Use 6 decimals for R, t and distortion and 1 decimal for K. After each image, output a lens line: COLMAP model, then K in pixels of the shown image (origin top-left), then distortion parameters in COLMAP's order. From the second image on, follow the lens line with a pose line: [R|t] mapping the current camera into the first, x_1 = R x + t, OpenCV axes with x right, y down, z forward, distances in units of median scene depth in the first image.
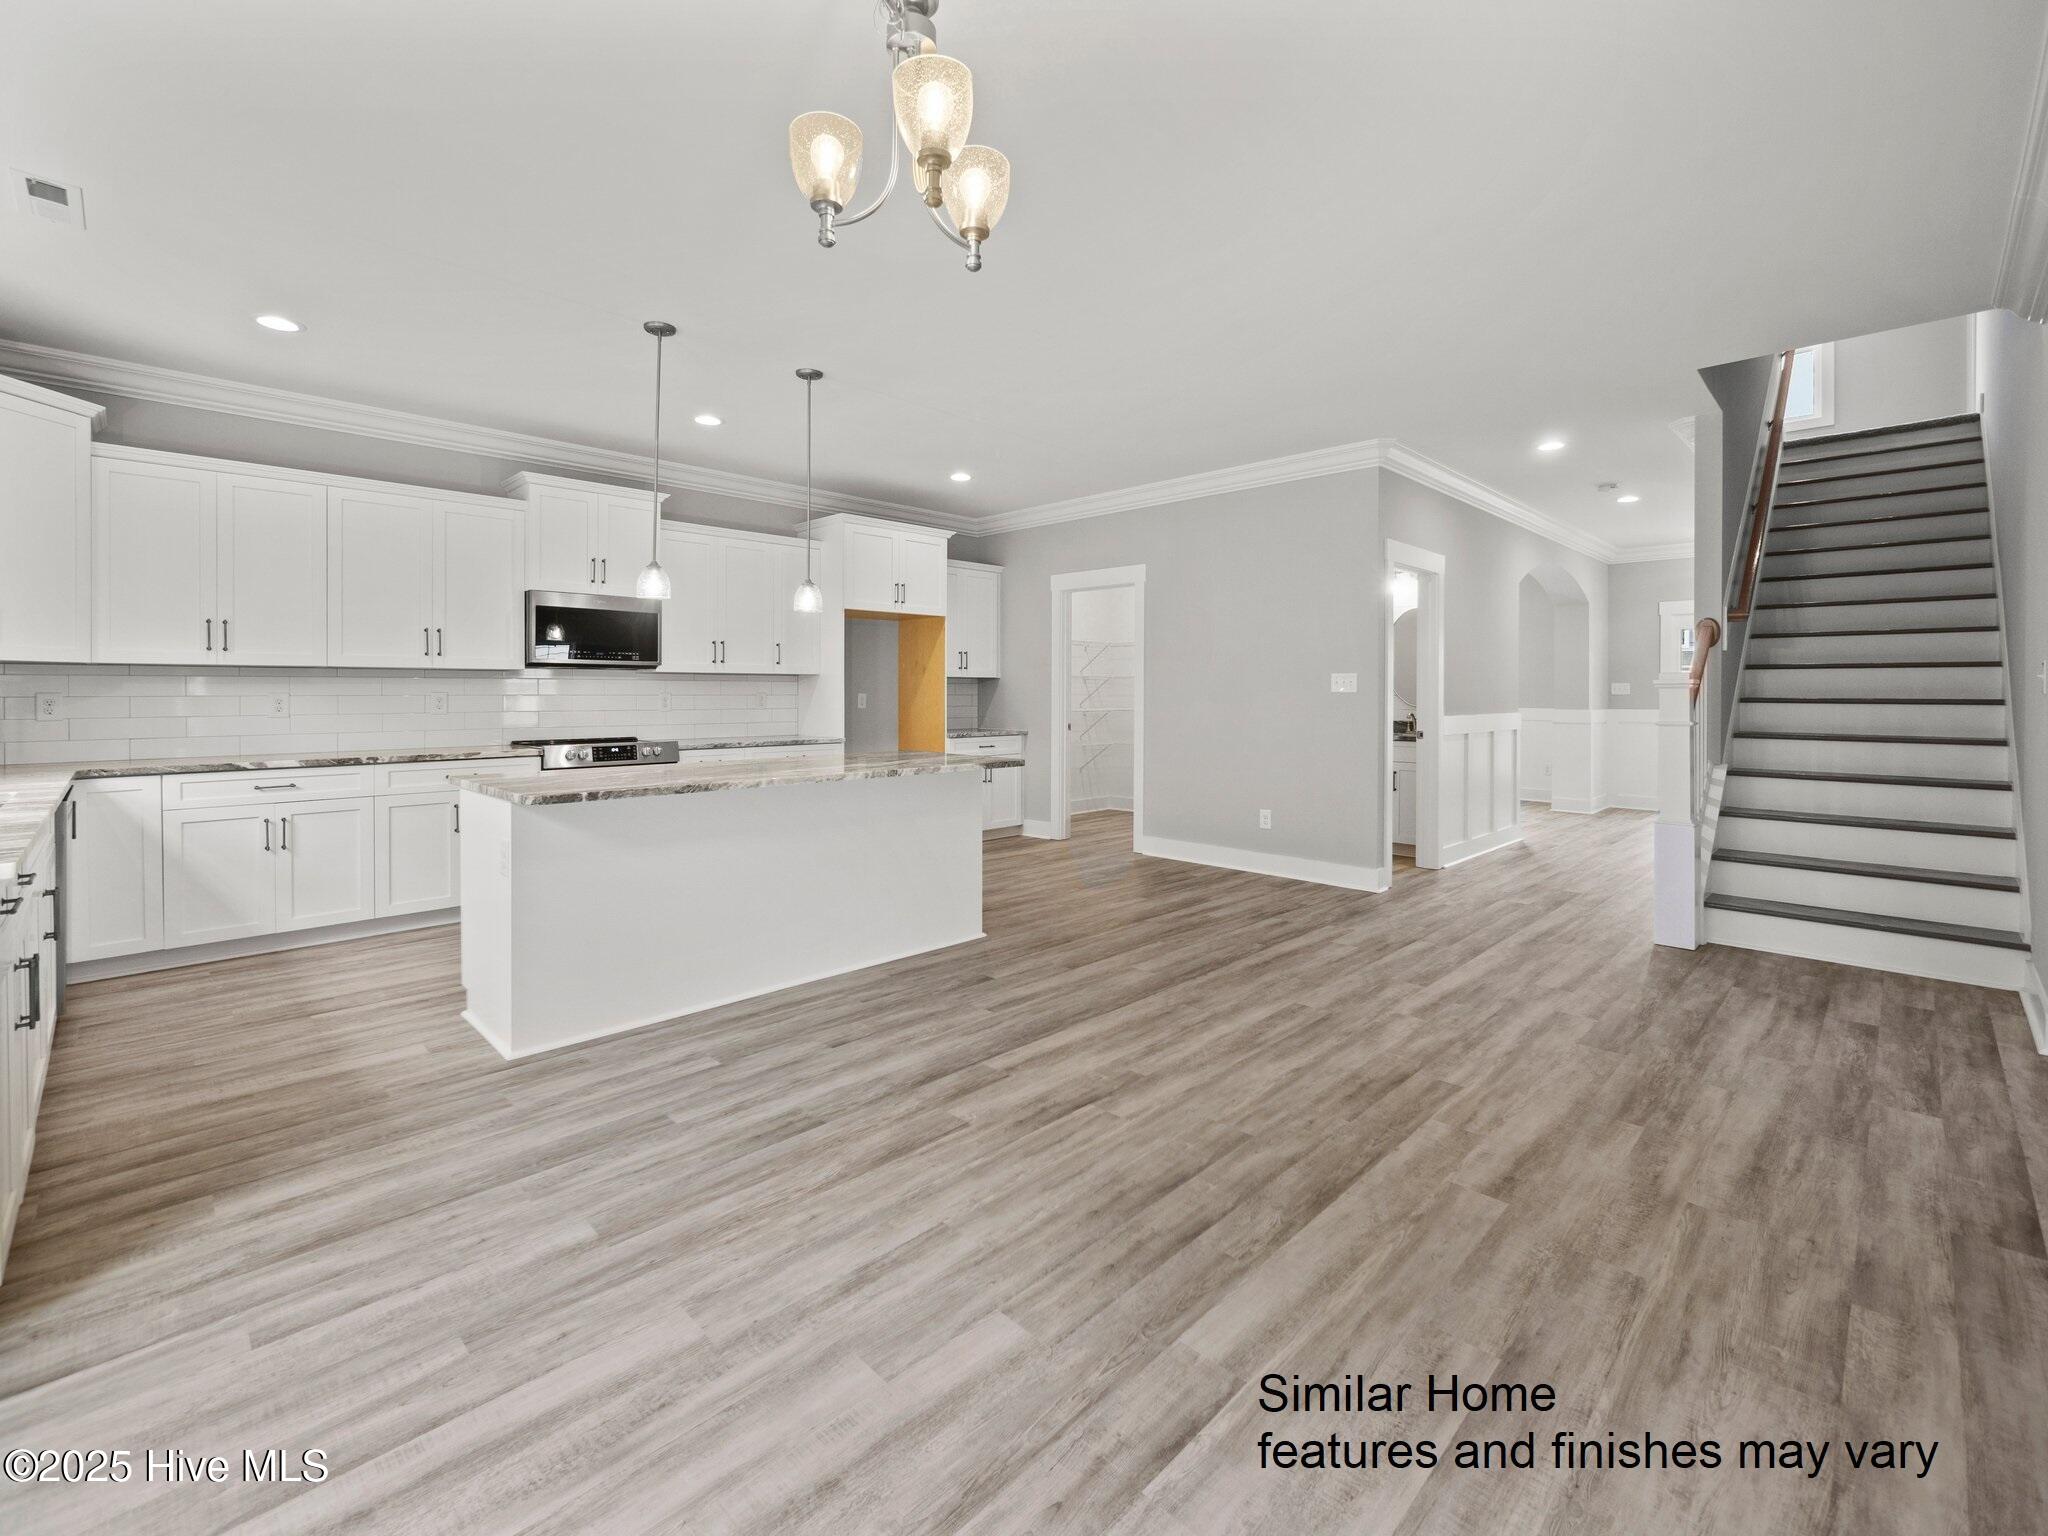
lens RADIAL K [[894.0, 0, 1028.8], [0, 894.0, 698.3], [0, 0, 1]] dist [0.000711, 0.000075]
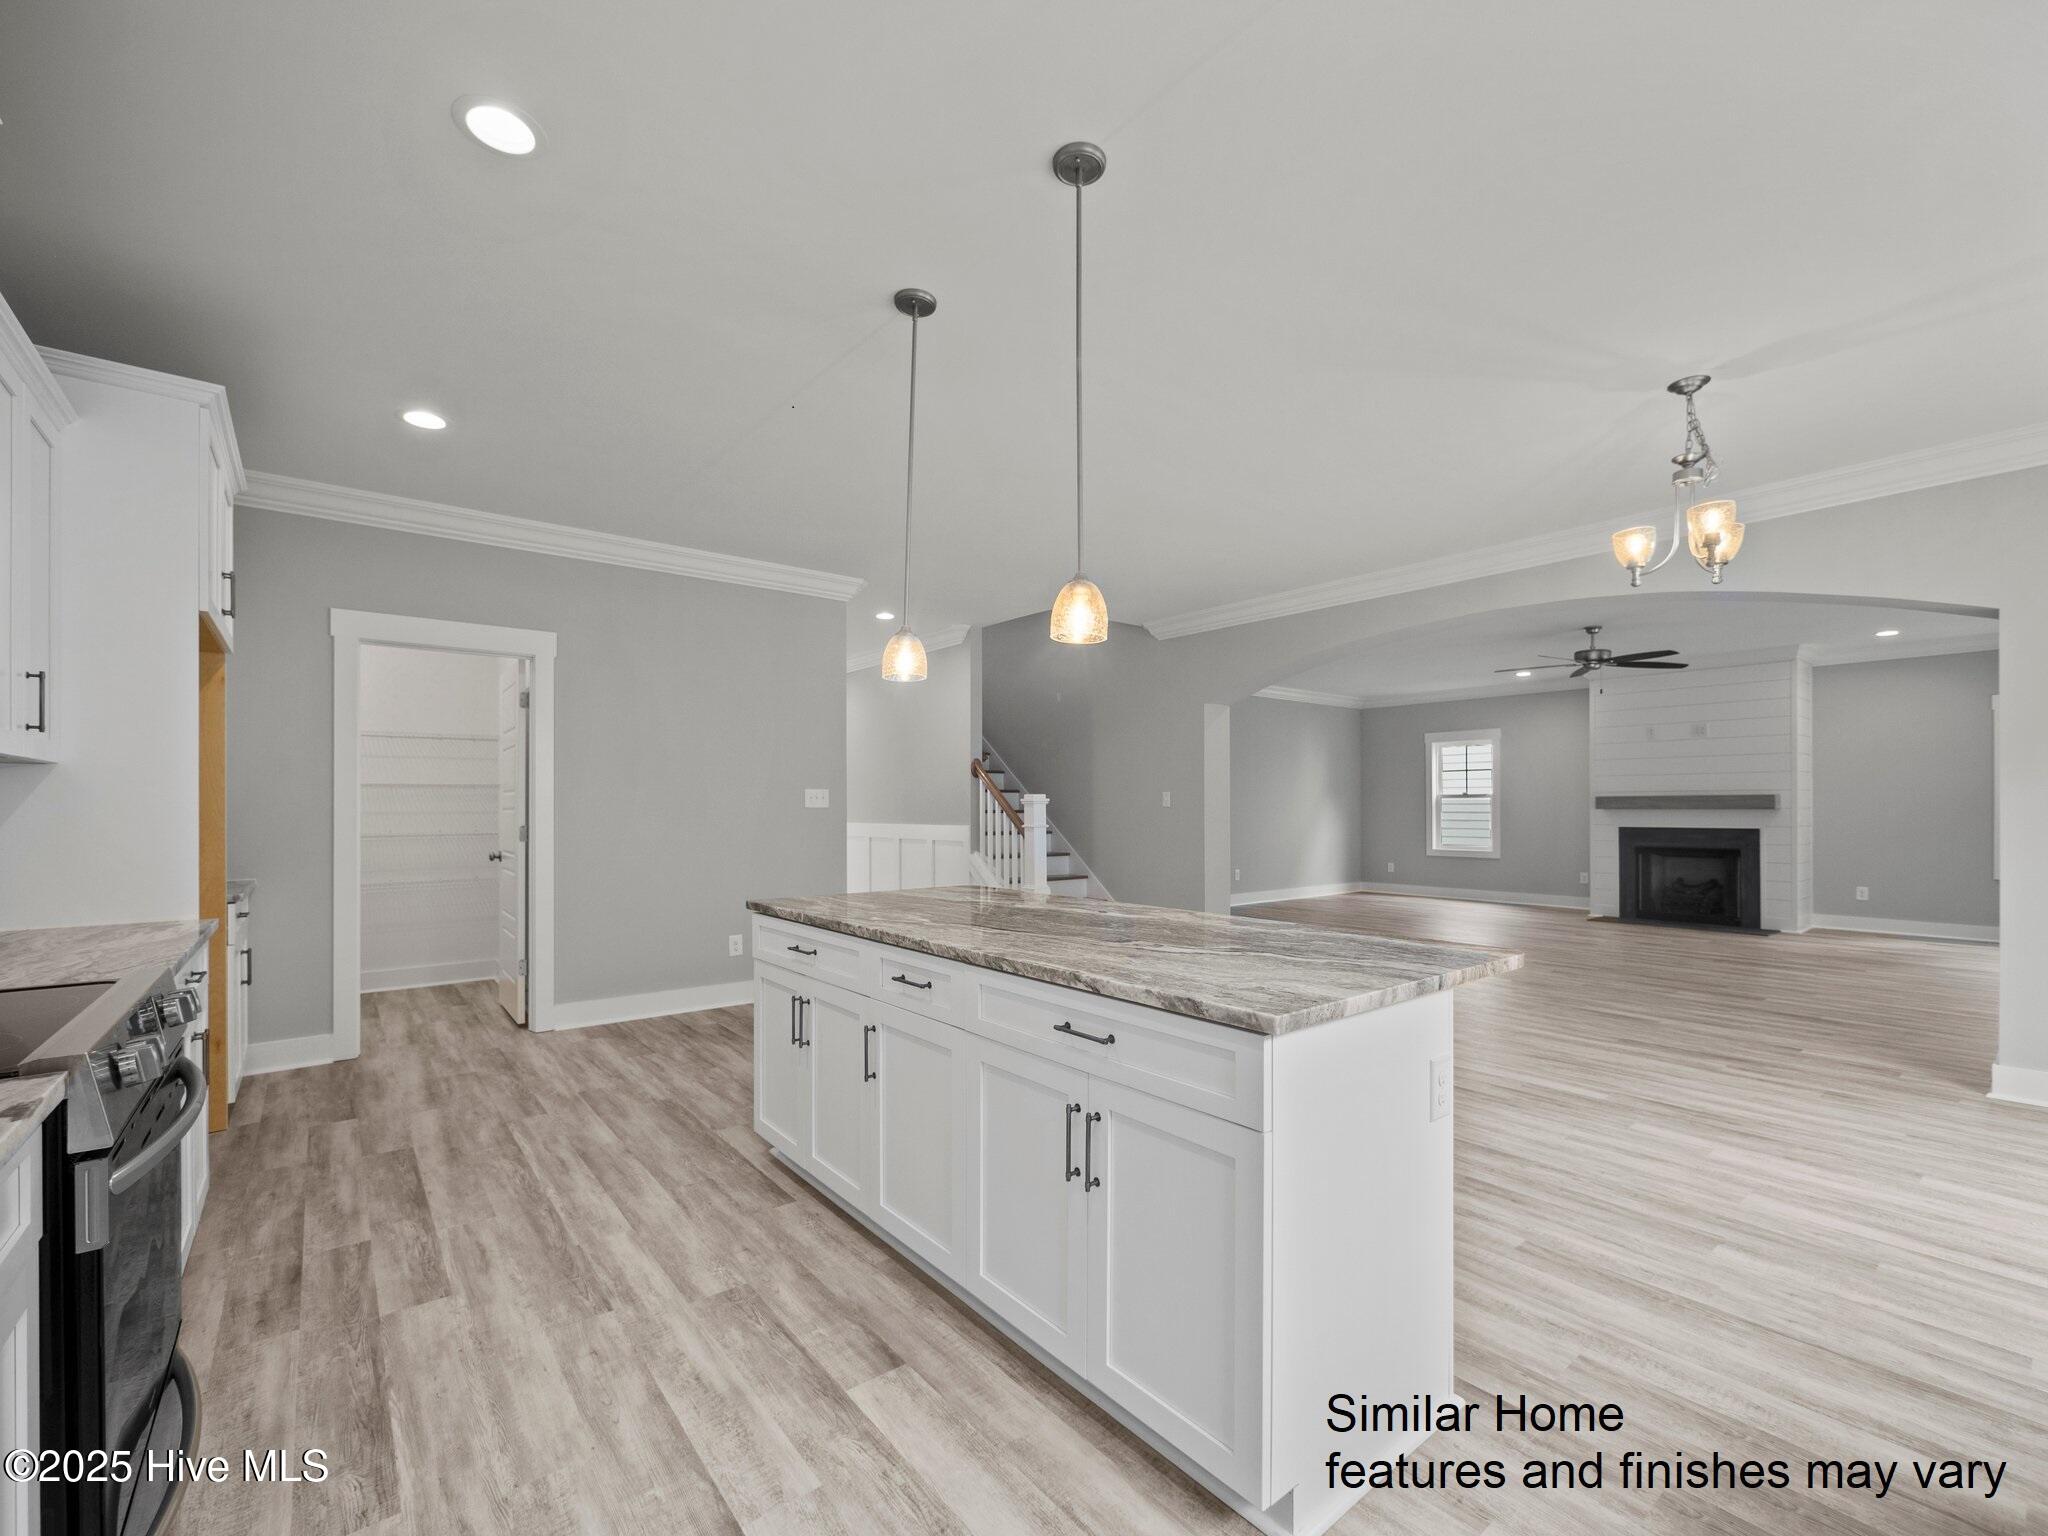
lens RADIAL K [[872.2, 0, 1022.5], [0, 872.2, 780.3], [0, 0, 1]] dist [-0.000948, 0.000256]
pose [[0.115647, 0.021508, 0.993058, -0.783602], [0.008645, 0.999706, -0.022659, -0.014048], [-0.993253, 0.011206, 0.115427, 0.782991]]
